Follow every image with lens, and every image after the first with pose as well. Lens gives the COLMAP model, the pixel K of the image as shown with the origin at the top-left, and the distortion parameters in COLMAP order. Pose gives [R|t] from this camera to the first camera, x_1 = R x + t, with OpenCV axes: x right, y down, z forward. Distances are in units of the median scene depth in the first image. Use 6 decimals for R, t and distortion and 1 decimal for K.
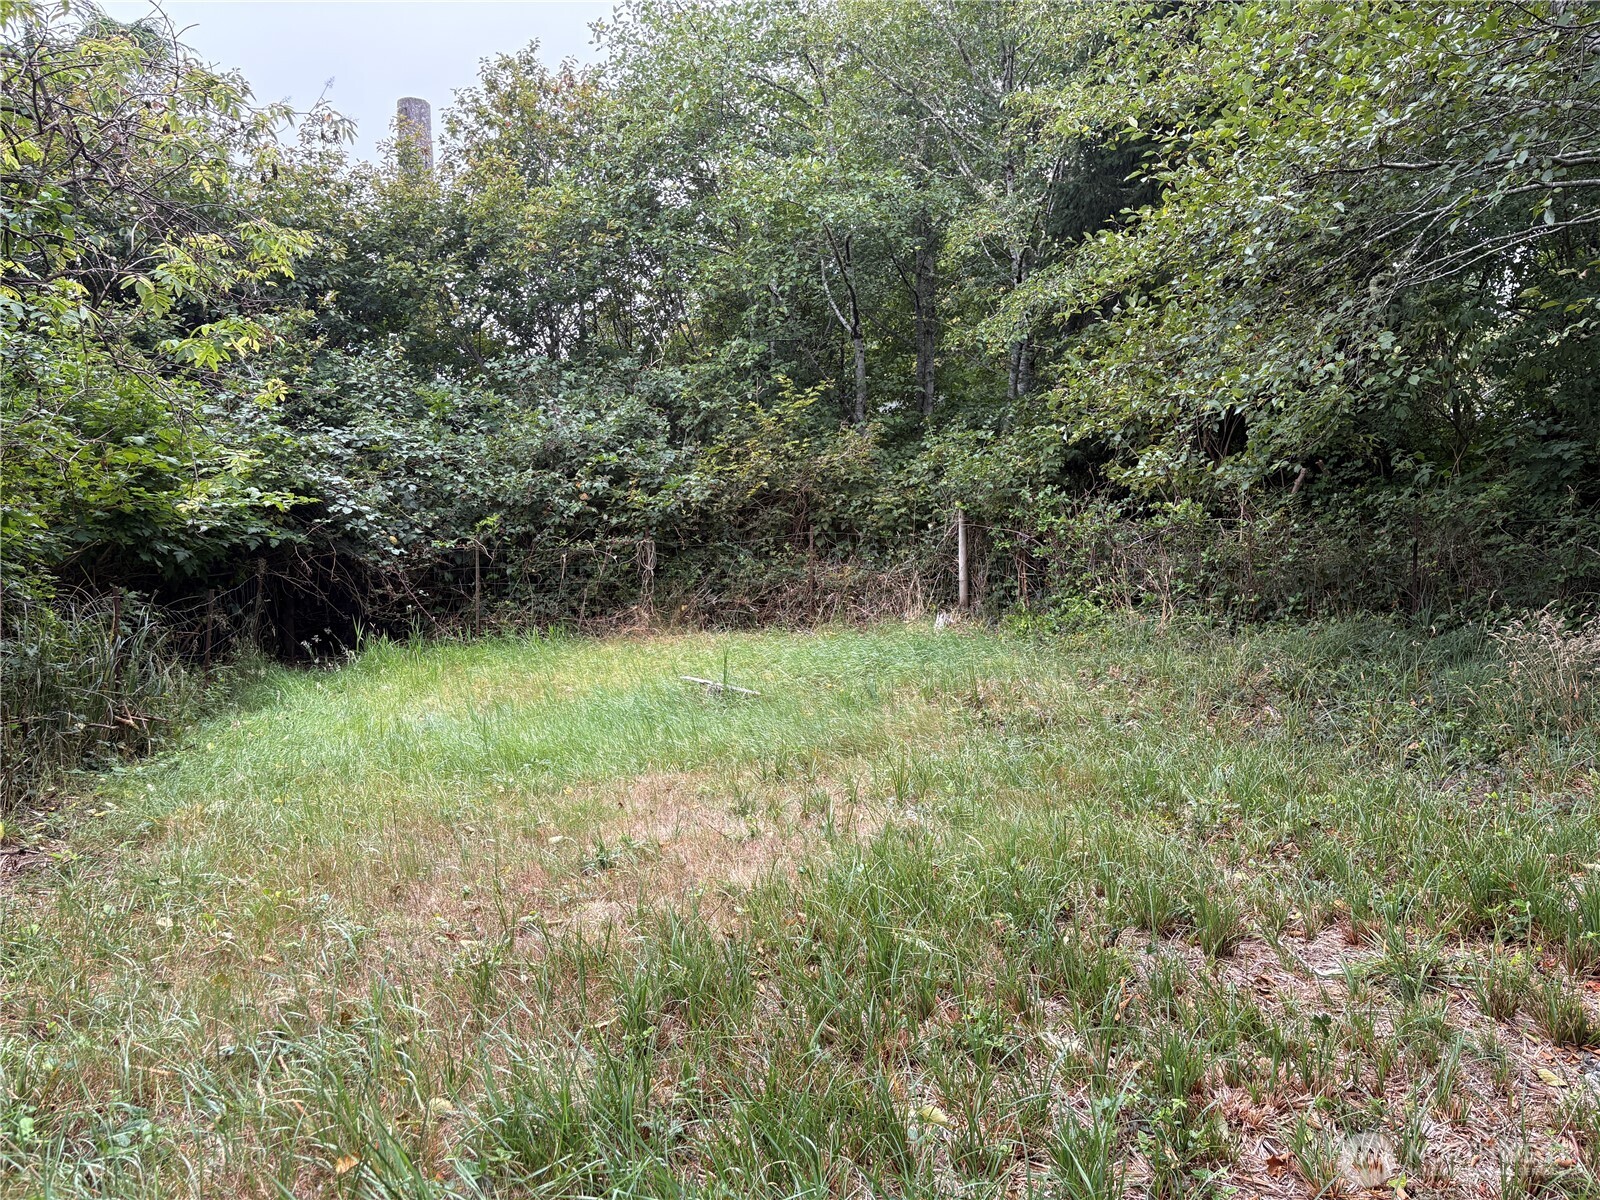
lens RADIAL K [[1187.4, 0, 816.6], [0, 1187.4, 600.4], [0, 0, 1]] dist [0.041906, 0.001826]
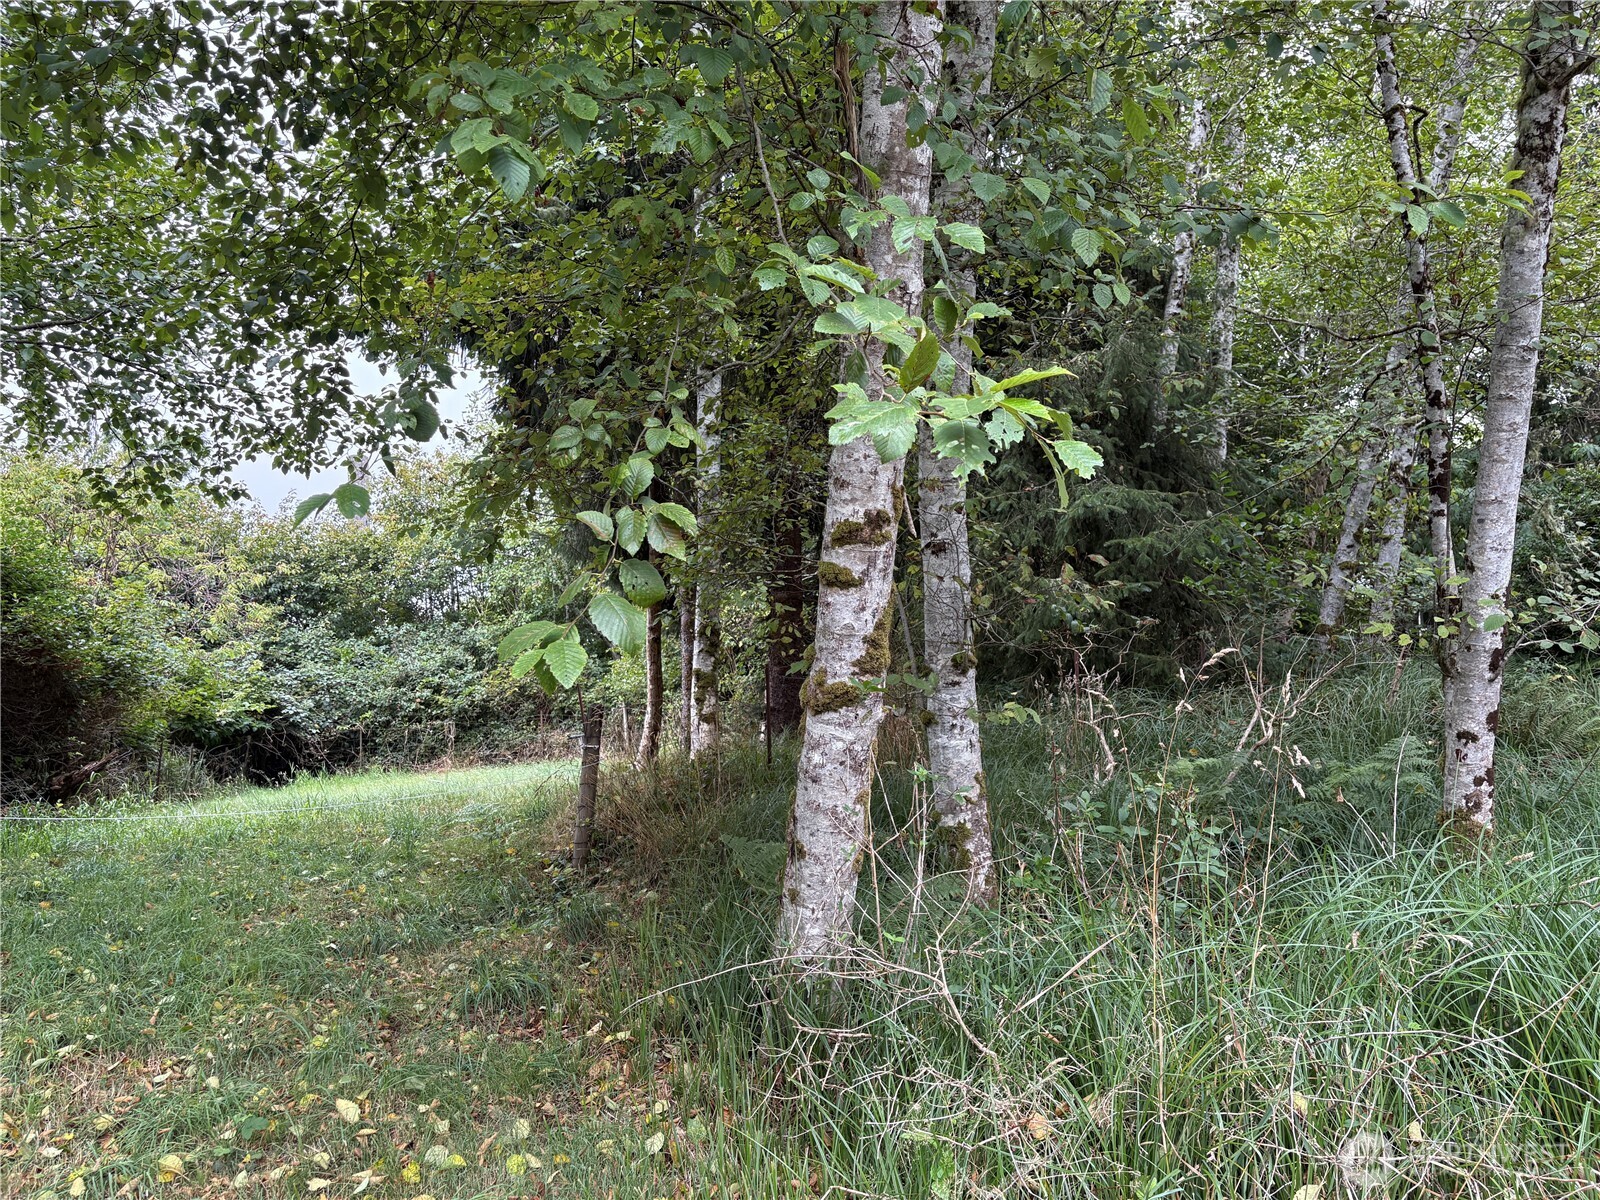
lens RADIAL K [[1187.4, 0, 800.5], [0, 1187.4, 612.9], [0, 0, 1]] dist [0.041906, 0.001826]
pose [[0.999453, -0.033078, -0.000662, 0.425993], [0.032591, 0.987795, -0.152315, 0.086419], [0.005692, 0.152210, 0.988332, -0.918535]]
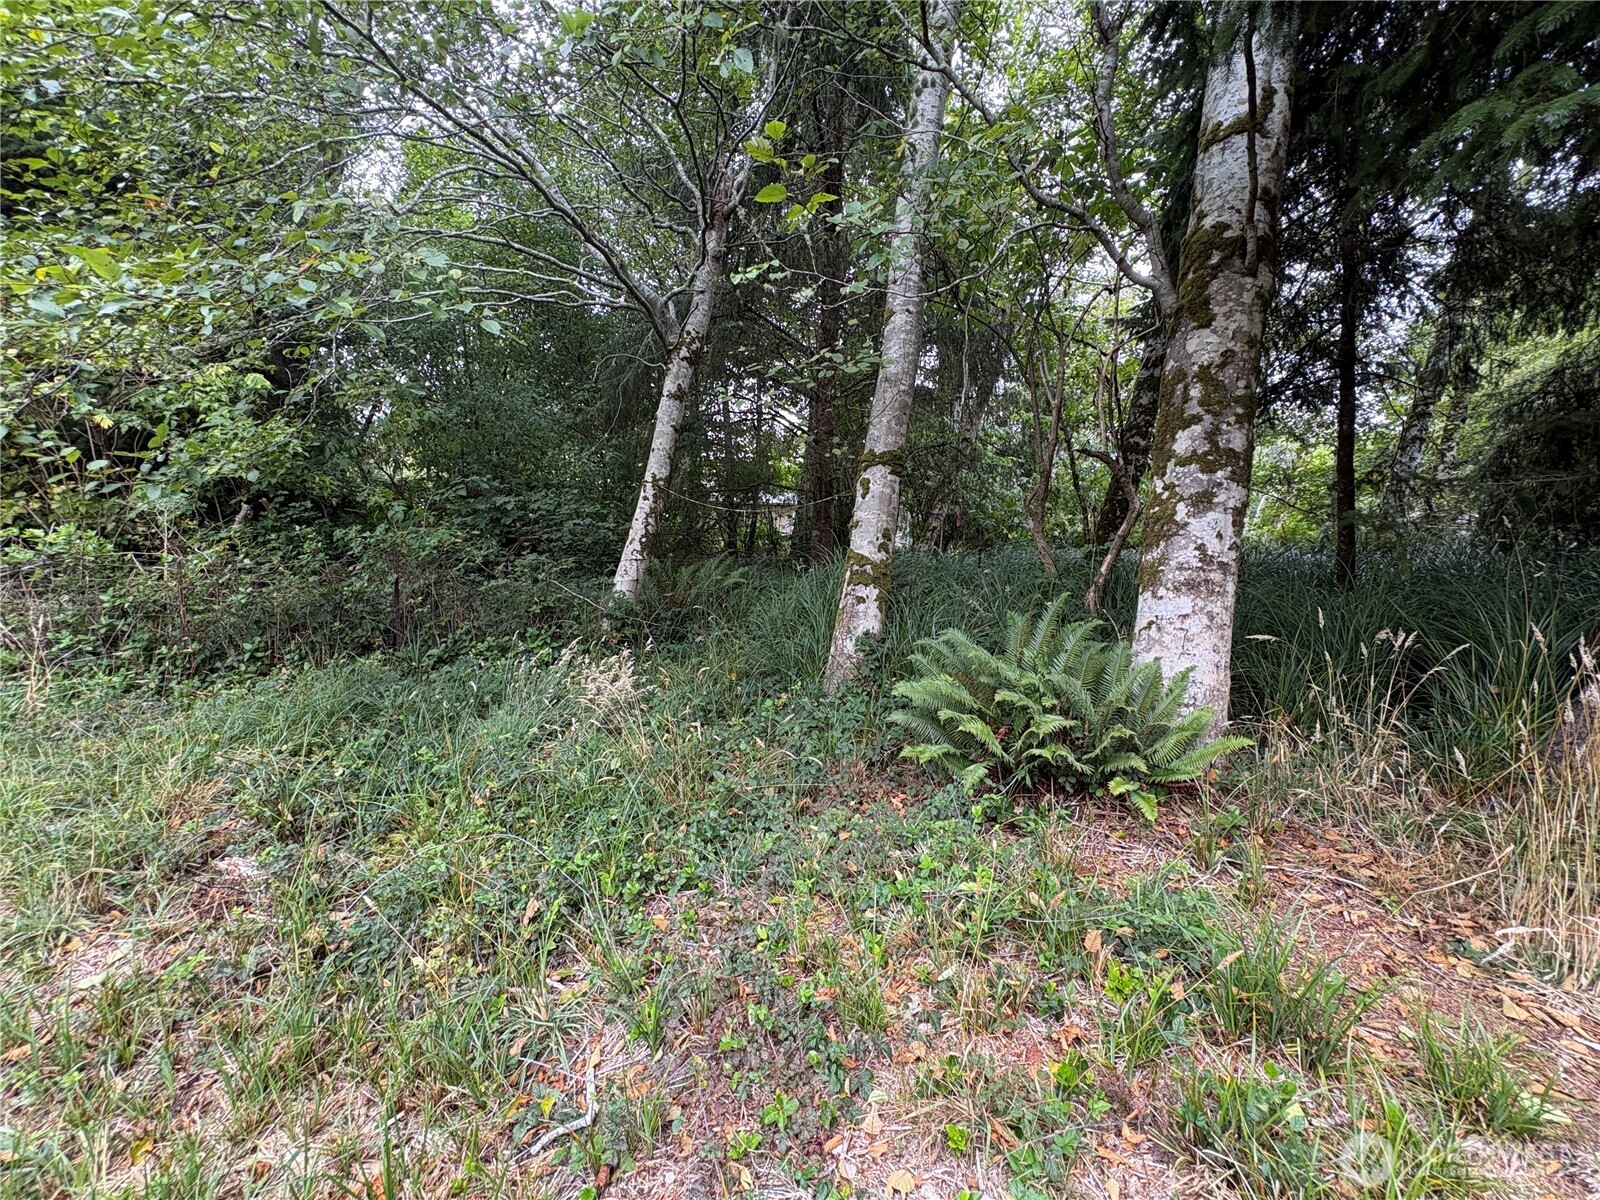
lens RADIAL K [[637.8, 0, 809.8], [0, 637.8, 600.5], [0, 0, 1]] dist [-0.000233, -0.000031]
pose [[0.436102, -0.049562, 0.898531, 0.130503], [0.053217, 0.998155, 0.029229, -0.020797], [-0.898322, 0.035071, 0.437935, 0.347891]]
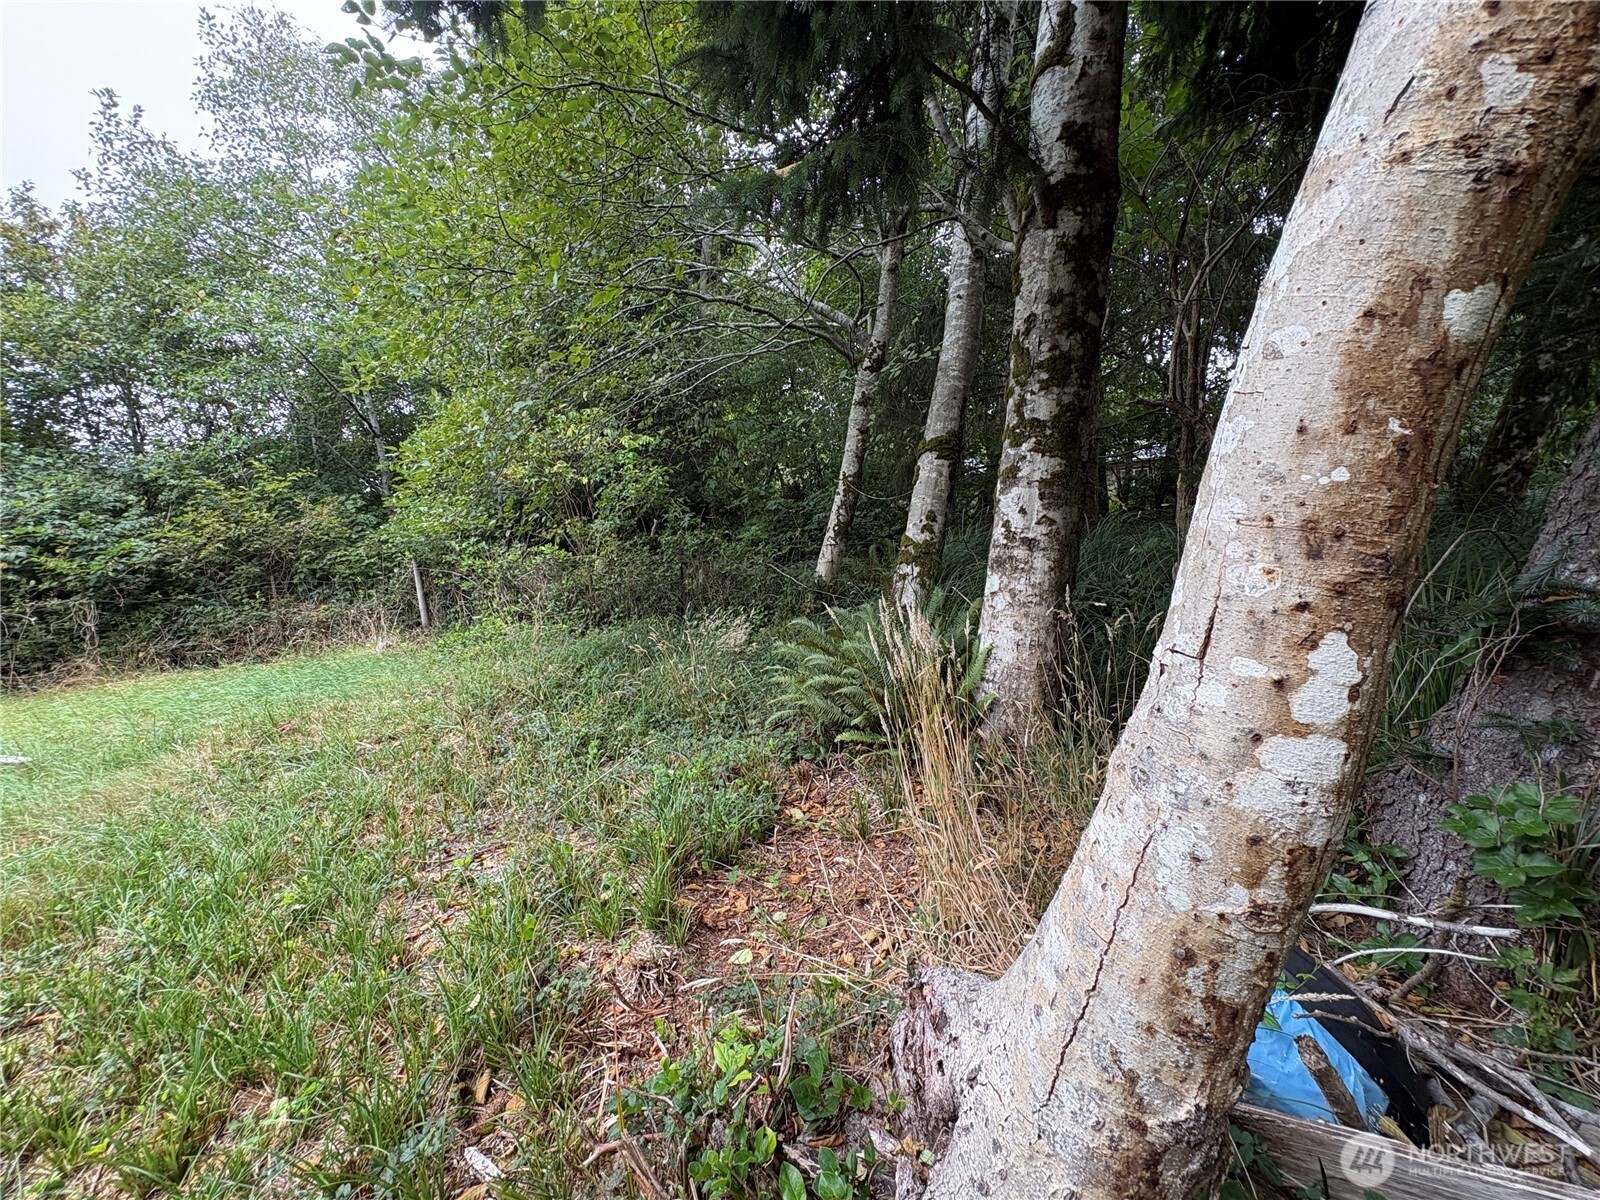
lens RADIAL K [[637.8, 0, 797.0], [0, 637.8, 602.9], [0, 0, 1]] dist [-0.000233, -0.000031]
pose [[0.908395, -0.085299, 0.409319, 0.227661], [0.080505, 0.996333, 0.028963, -0.011065], [-0.410289, 0.006642, 0.911931, 0.159847]]
